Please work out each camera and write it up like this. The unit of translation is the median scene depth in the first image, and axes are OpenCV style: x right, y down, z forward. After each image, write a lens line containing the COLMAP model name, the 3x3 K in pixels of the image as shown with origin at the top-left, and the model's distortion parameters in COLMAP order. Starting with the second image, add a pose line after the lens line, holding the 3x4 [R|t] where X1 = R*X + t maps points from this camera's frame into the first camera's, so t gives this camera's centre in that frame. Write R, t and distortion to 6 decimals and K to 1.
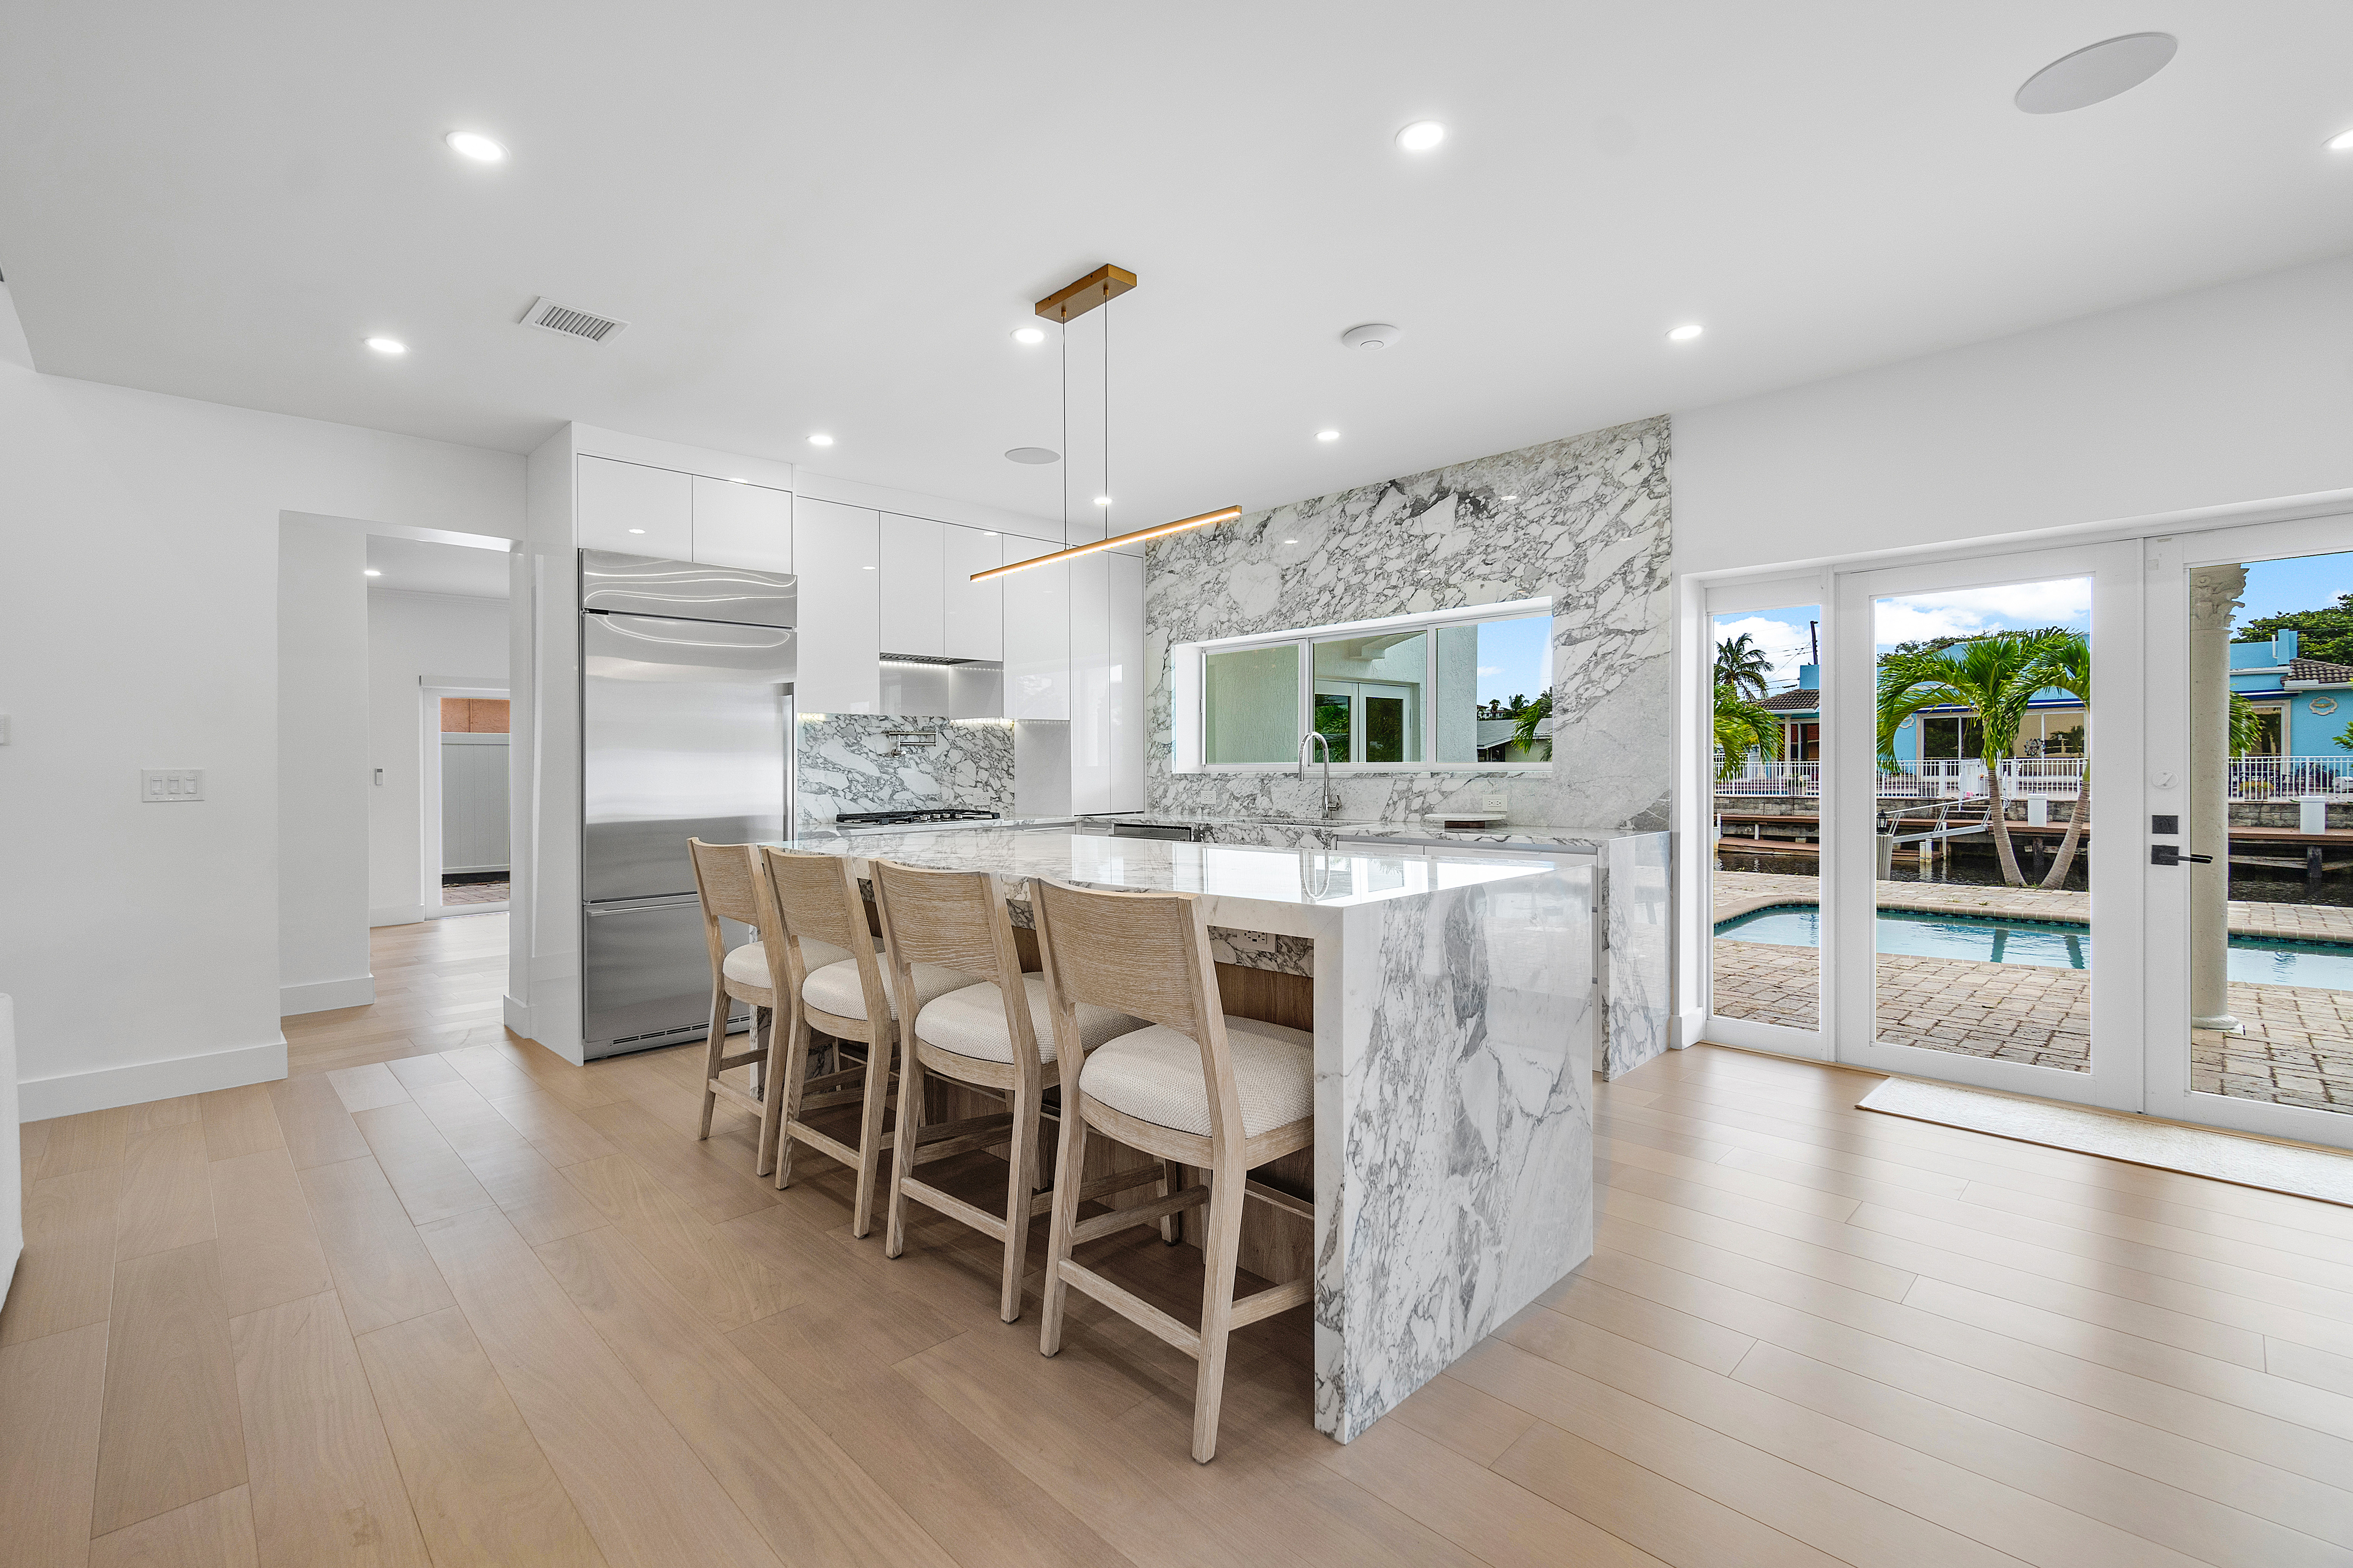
lens RADIAL K [[1036.5, 0, 1162.8], [0, 1036.5, 778.8], [0, 0, 1]] dist [-0.008290, 0.003151]
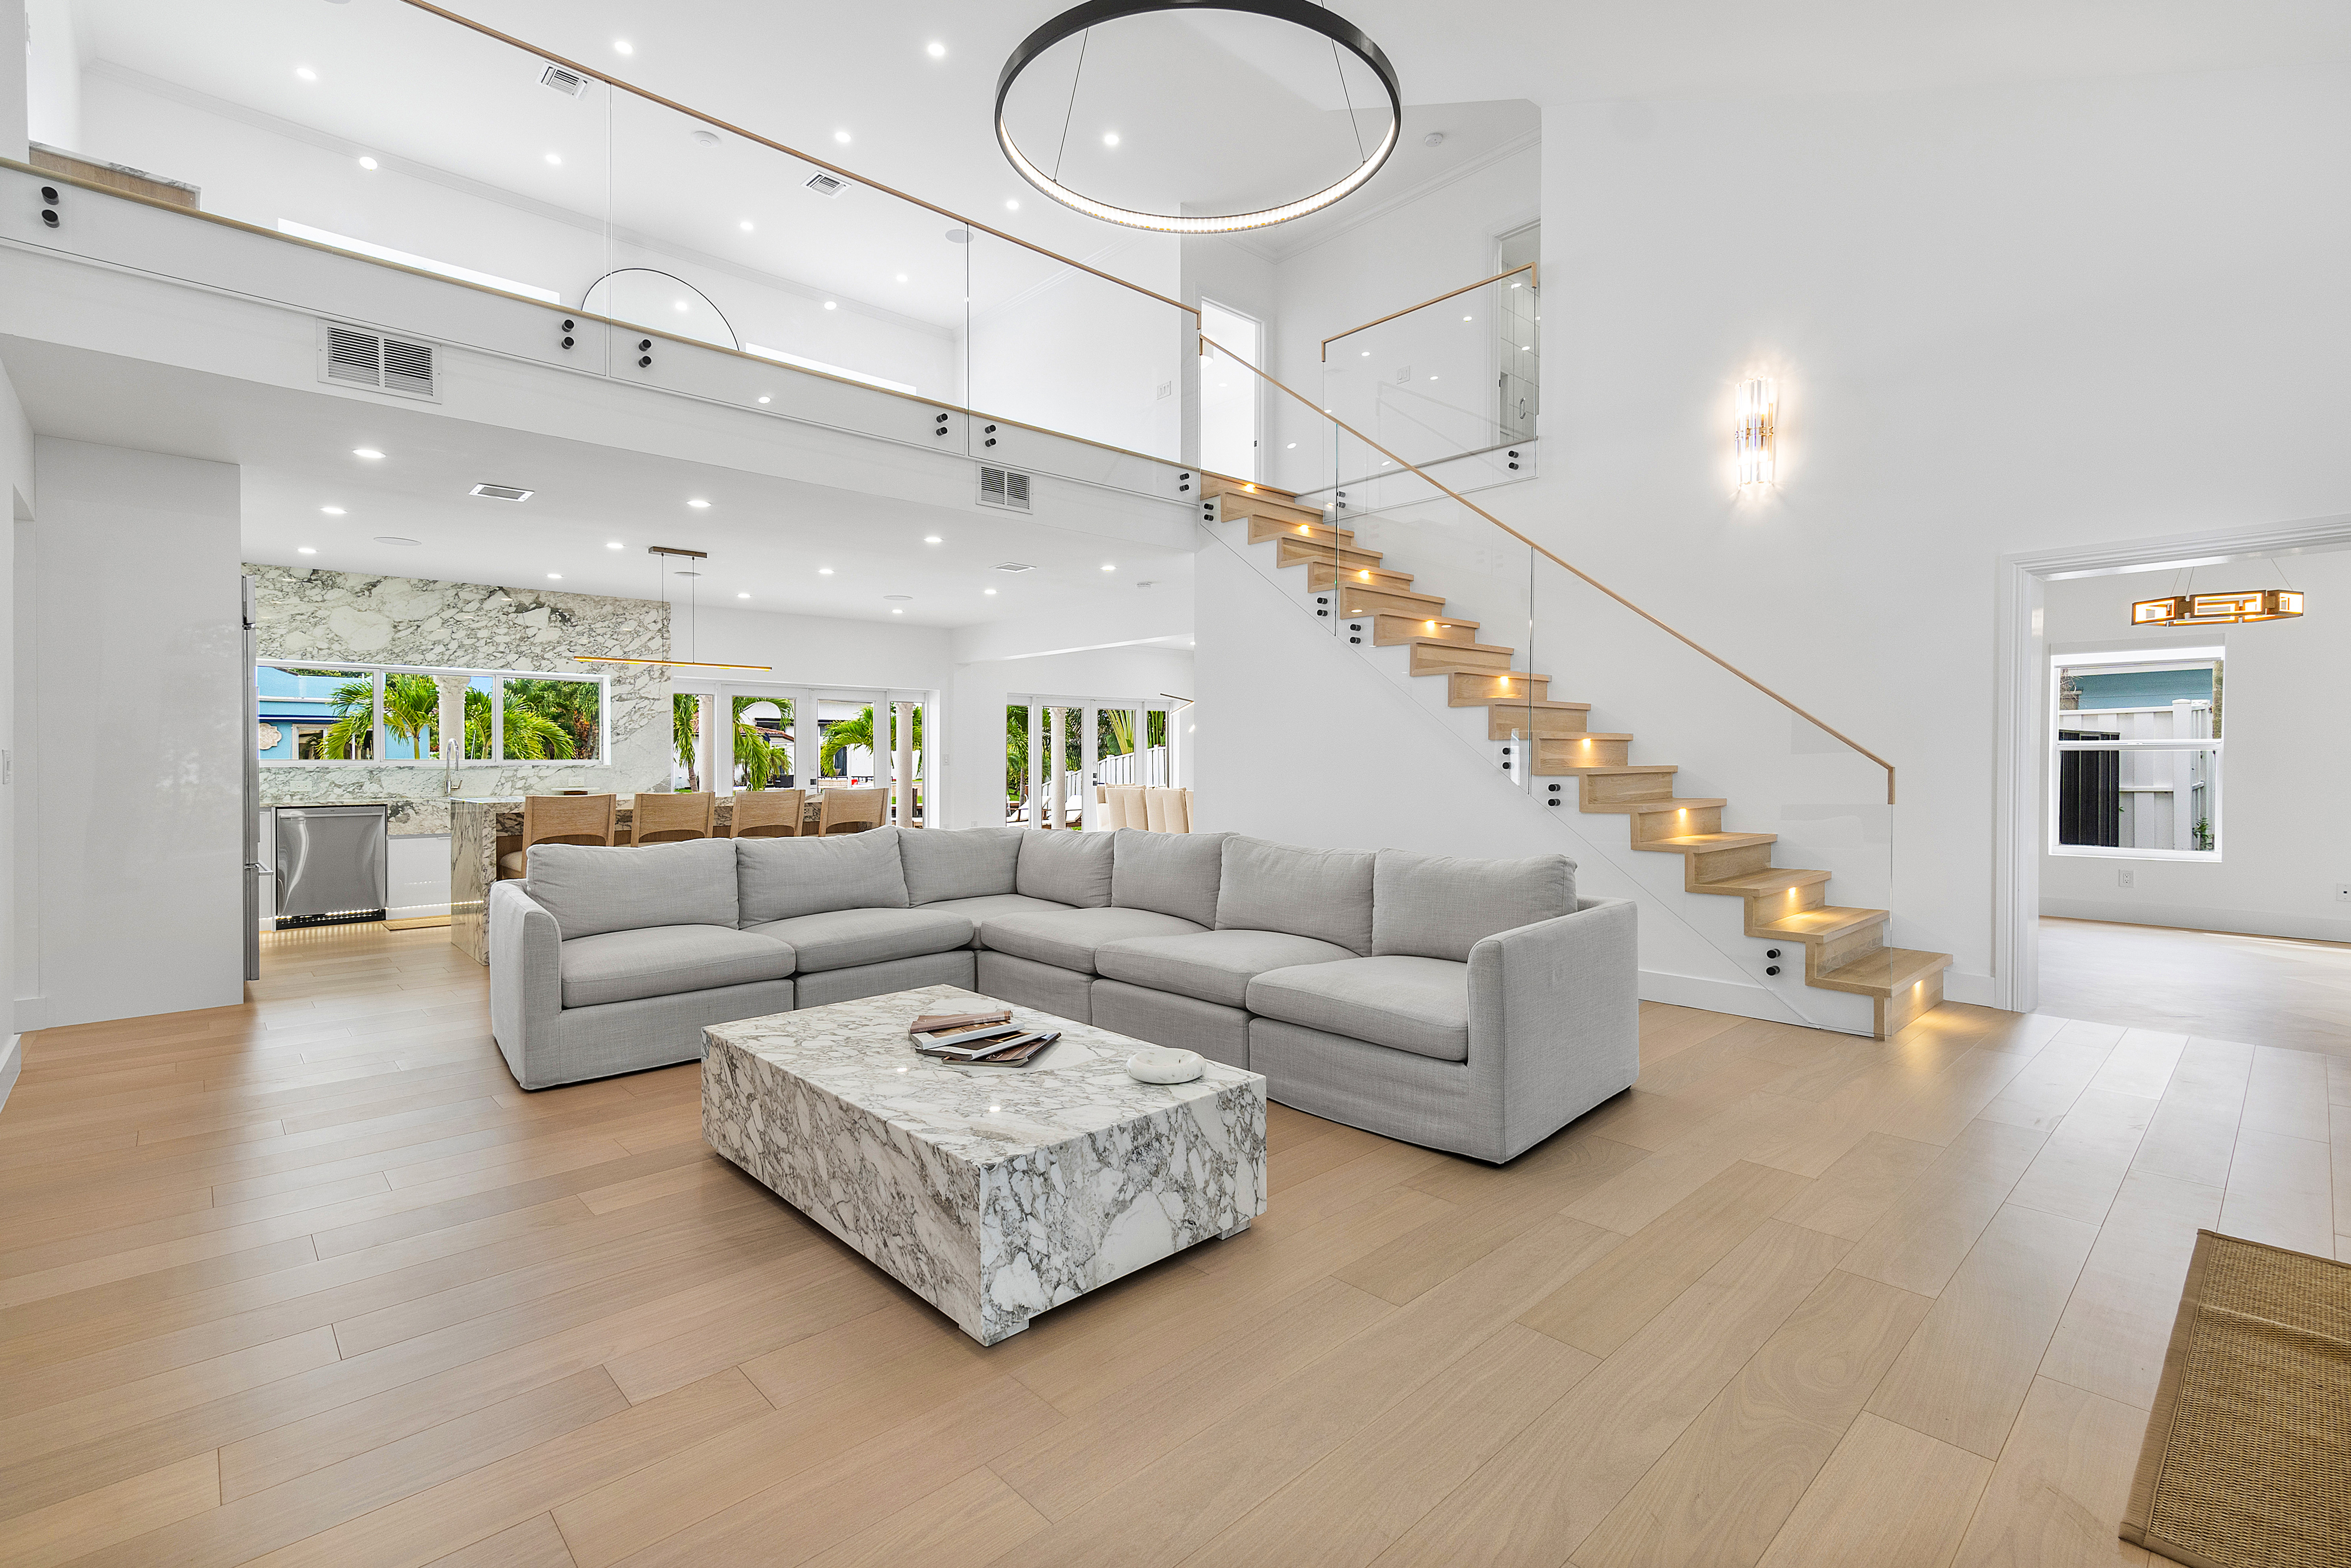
lens RADIAL K [[1035.7, 0, 1184.6], [0, 1035.7, 778.2], [0, 0, 1]] dist [-0.008290, 0.003151]
pose [[0.016695, -0.005137, 0.999847, -1.515020], [0.015527, 0.999868, 0.004878, 0.024874], [-0.999740, 0.015443, 0.016773, -0.111800]]
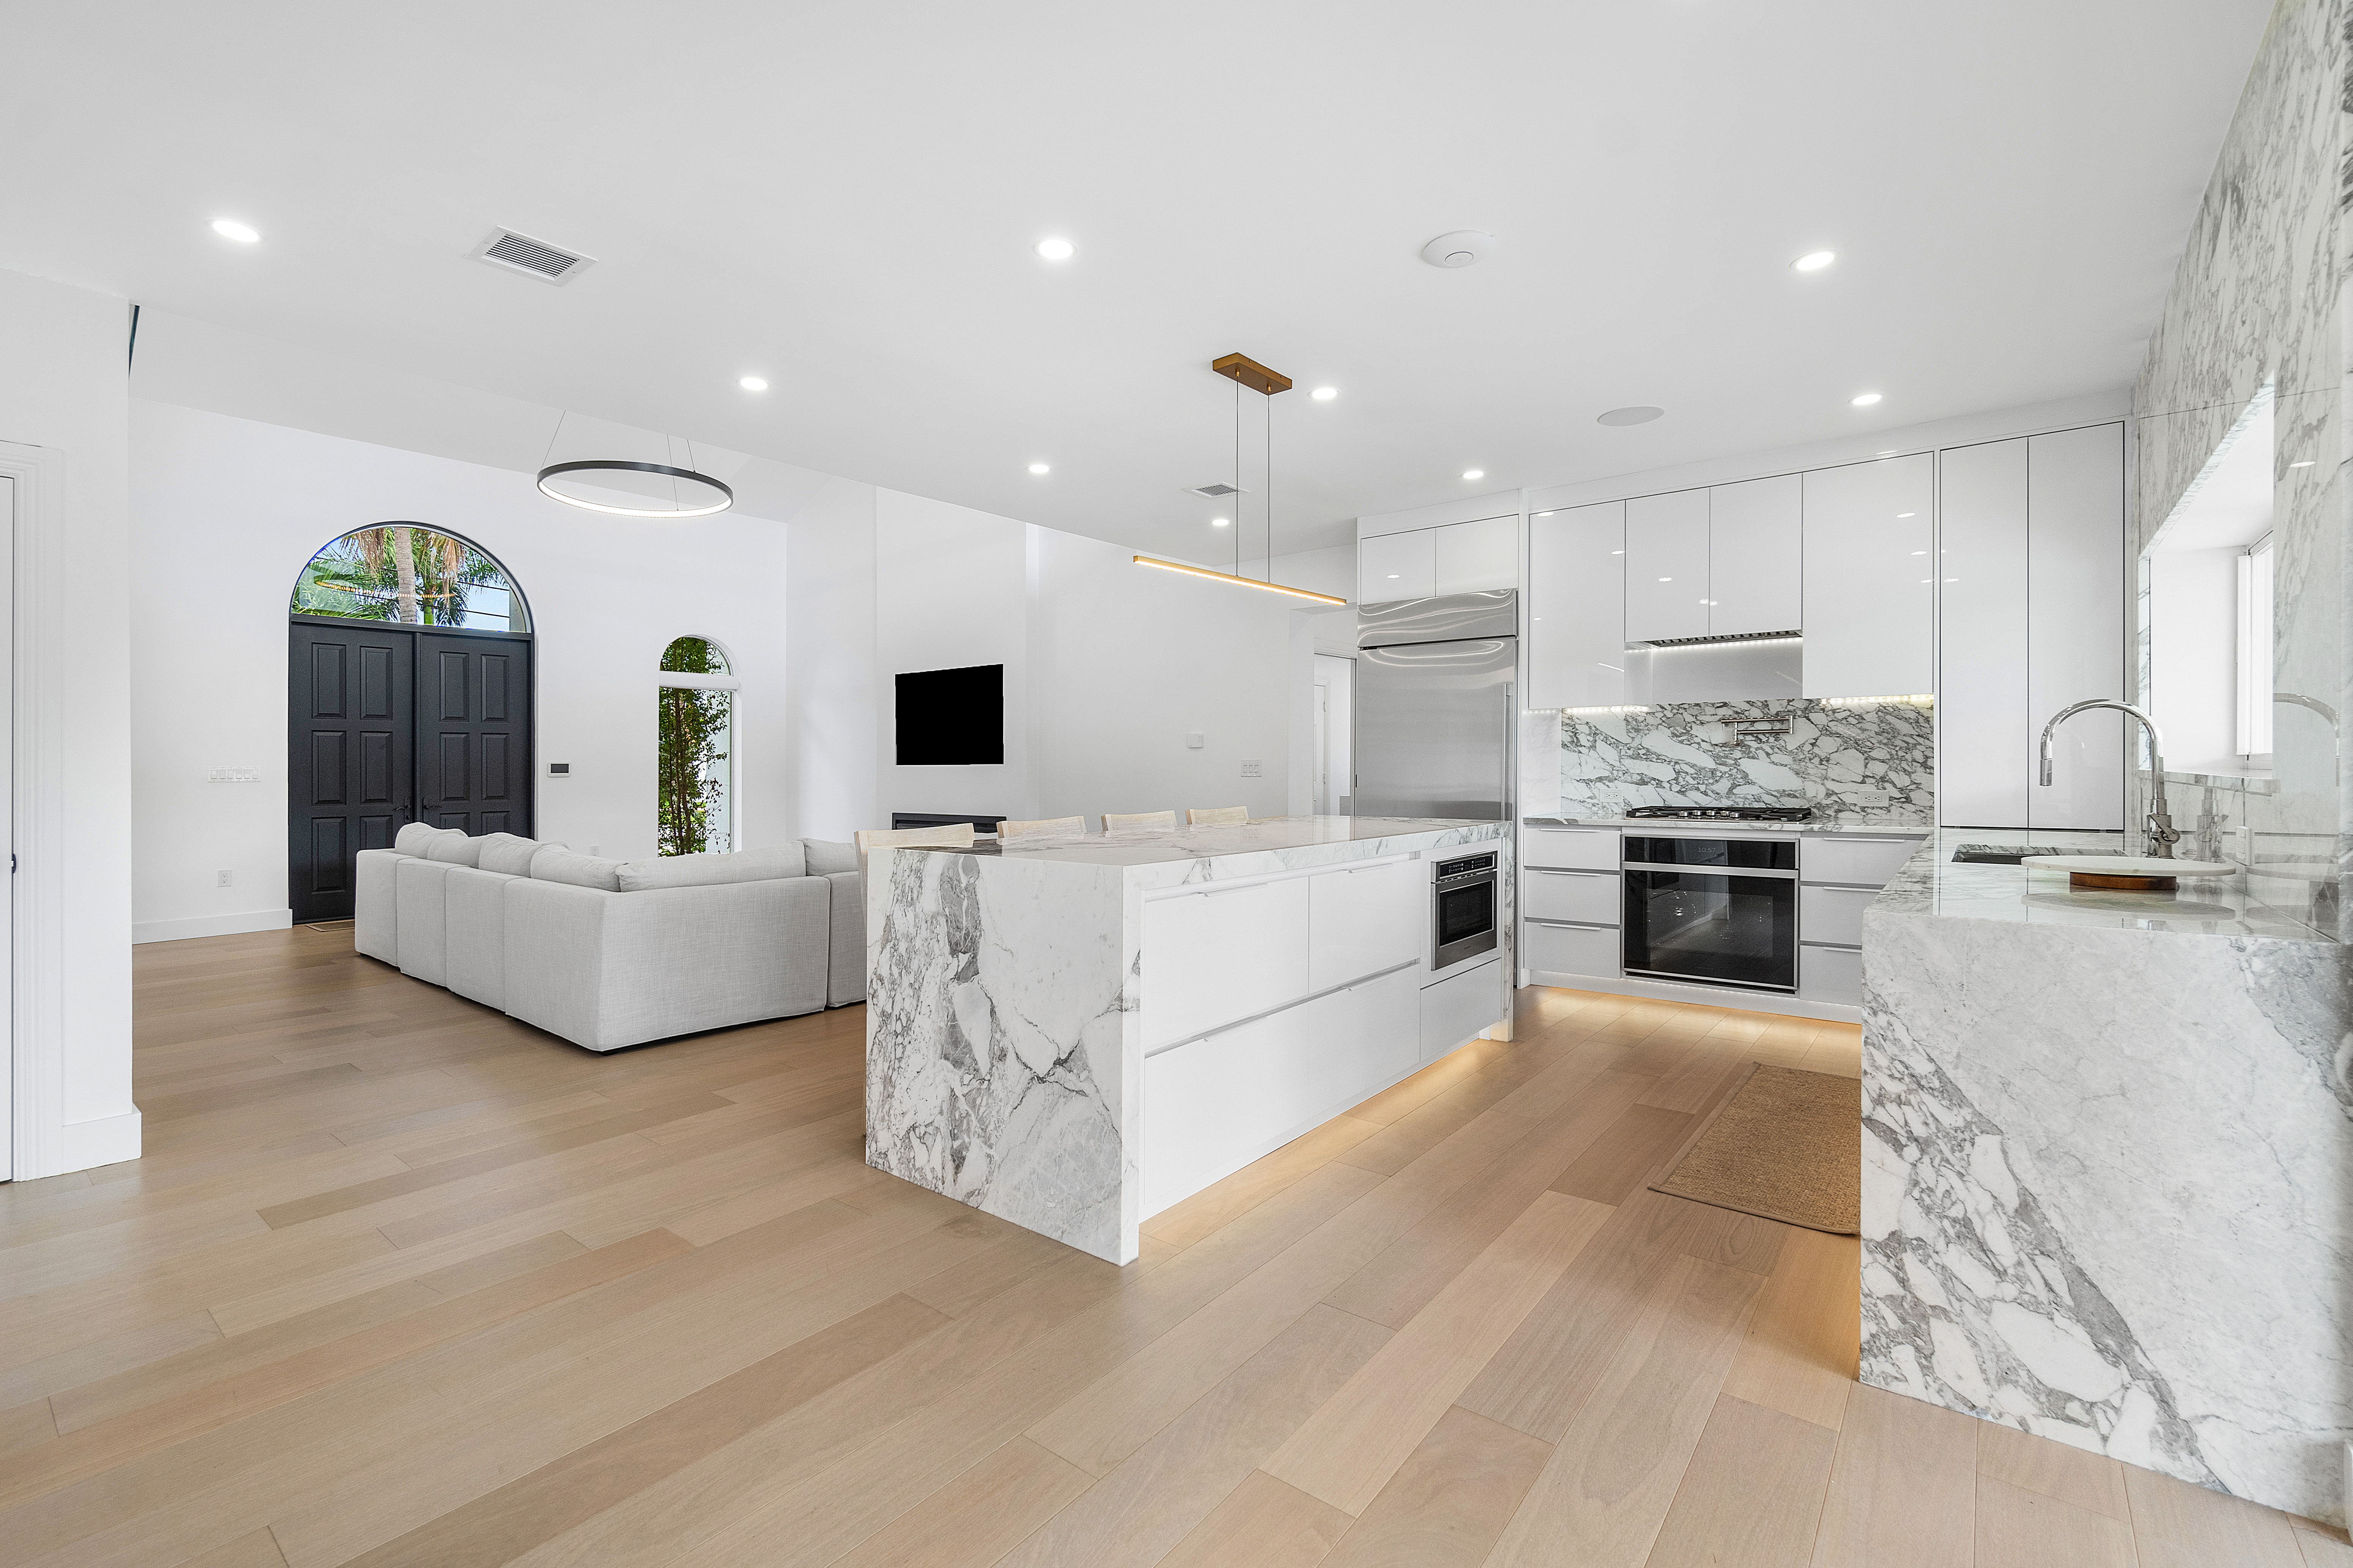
lens RADIAL K [[1036.5, 0, 1133.8], [0, 1036.5, 763.8], [0, 0, 1]] dist [-0.008290, 0.003151]
pose [[0.109591, 0.008929, -0.993937, 0.700694], [-0.008856, 0.999929, 0.008007, -0.010684], [0.993937, 0.007925, 0.109663, 0.457671]]
